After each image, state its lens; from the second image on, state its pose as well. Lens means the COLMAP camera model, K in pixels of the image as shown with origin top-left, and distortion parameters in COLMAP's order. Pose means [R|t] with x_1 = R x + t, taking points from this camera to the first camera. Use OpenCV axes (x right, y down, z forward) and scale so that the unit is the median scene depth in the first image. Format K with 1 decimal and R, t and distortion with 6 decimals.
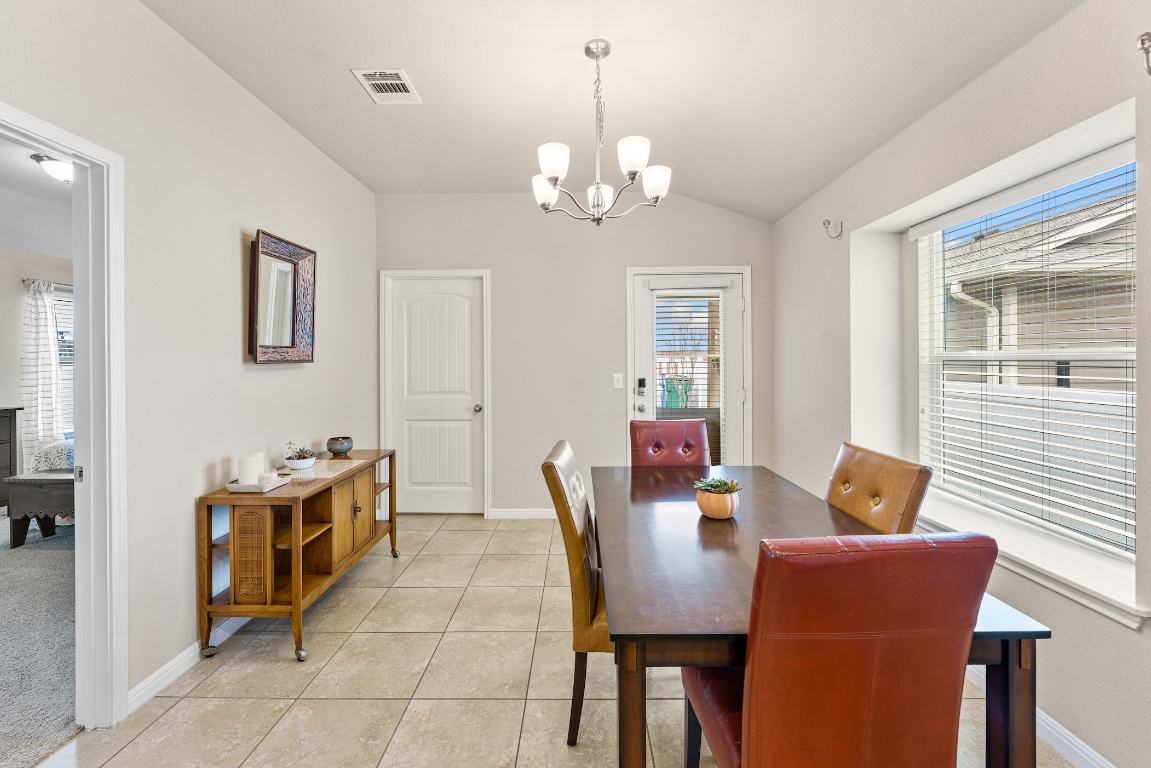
lens RADIAL K [[464.9, 0, 576.4], [0, 464.9, 366.8], [0, 0, 1]] dist [-0.000890, -0.000200]
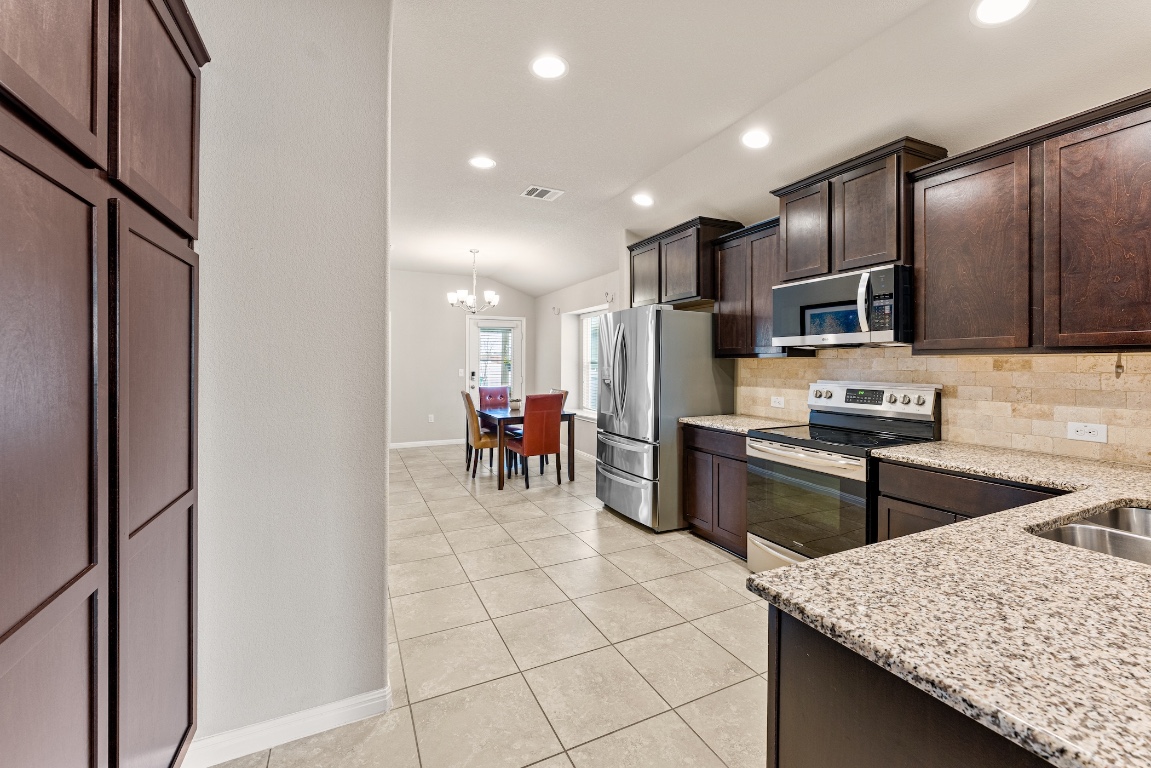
lens RADIAL K [[464.9, 0, 572.8], [0, 464.9, 367.7], [0, 0, 1]] dist [-0.000890, -0.000200]
pose [[0.896337, 0.005559, 0.443339, -0.495598], [-0.003659, 0.999980, -0.005140, 0.023529], [-0.443359, 0.002985, 0.896339, -1.335745]]
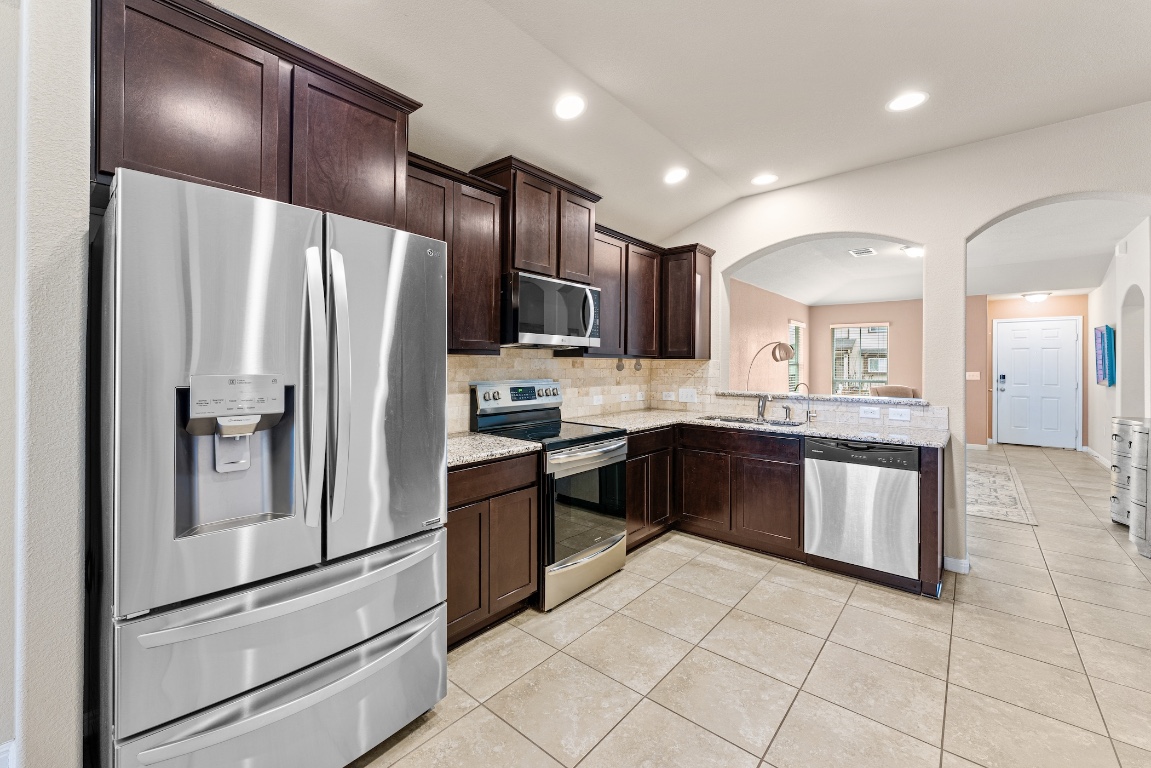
lens RADIAL K [[464.9, 0, 569.0], [0, 464.9, 366.4], [0, 0, 1]] dist [-0.000890, -0.000200]
pose [[-0.759969, -0.002543, 0.649954, -0.266418], [0.005447, 0.999932, 0.010280, 0.003879], [-0.649936, 0.011353, -0.759904, 0.088891]]
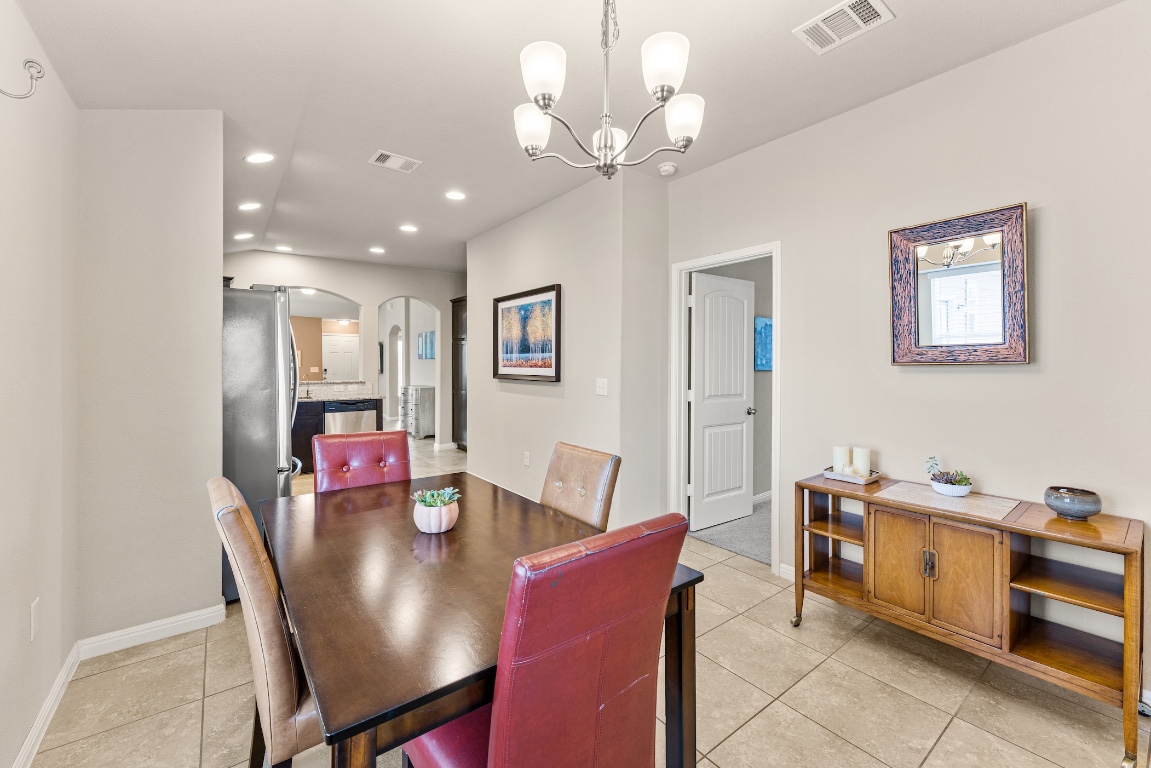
lens RADIAL K [[464.9, 0, 566.2], [0, 464.9, 369.2], [0, 0, 1]] dist [-0.000890, -0.000200]
pose [[-0.798526, 0.009978, -0.601877, 0.405328], [-0.005615, 0.999696, 0.024023, -0.016253], [0.601934, 0.022562, -0.798227, 1.170716]]
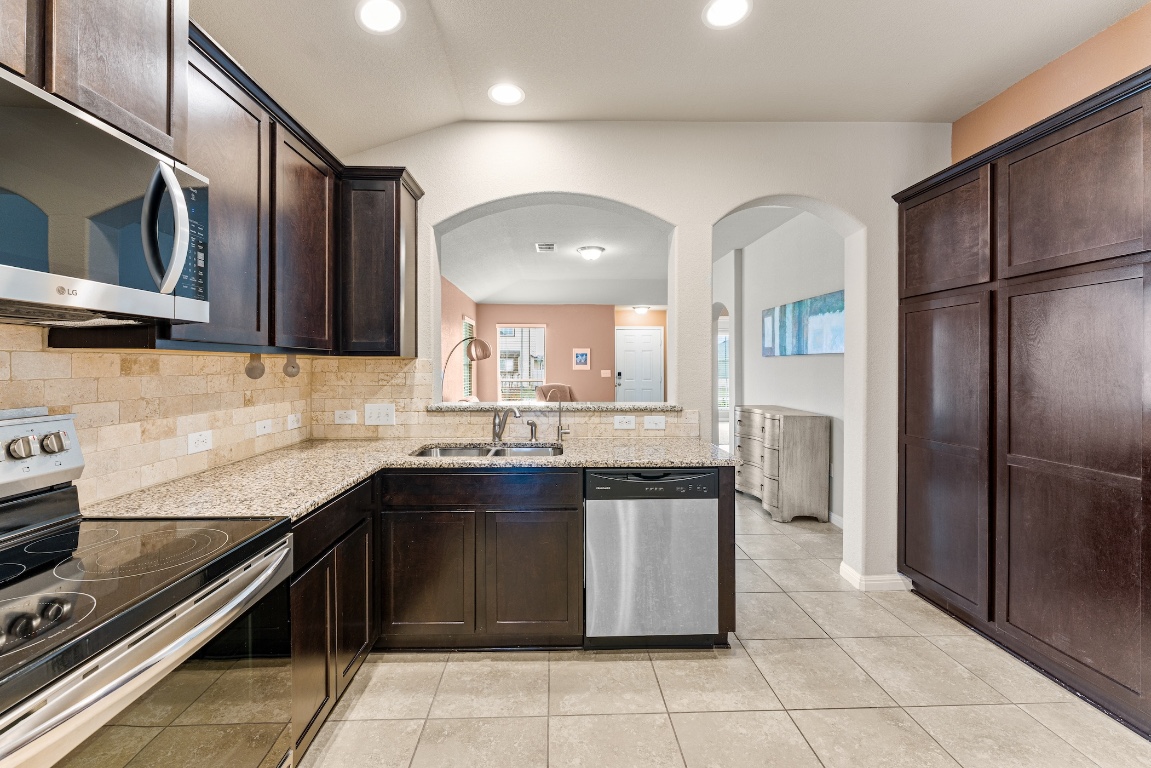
lens RADIAL K [[464.9, 0, 567.3], [0, 464.9, 368.4], [0, 0, 1]] dist [-0.000890, -0.000200]
pose [[-0.999335, 0.005644, -0.036031, 0.078900], [0.004995, 0.999824, 0.018081, 0.006551], [0.036126, 0.017889, -0.999187, -0.353164]]
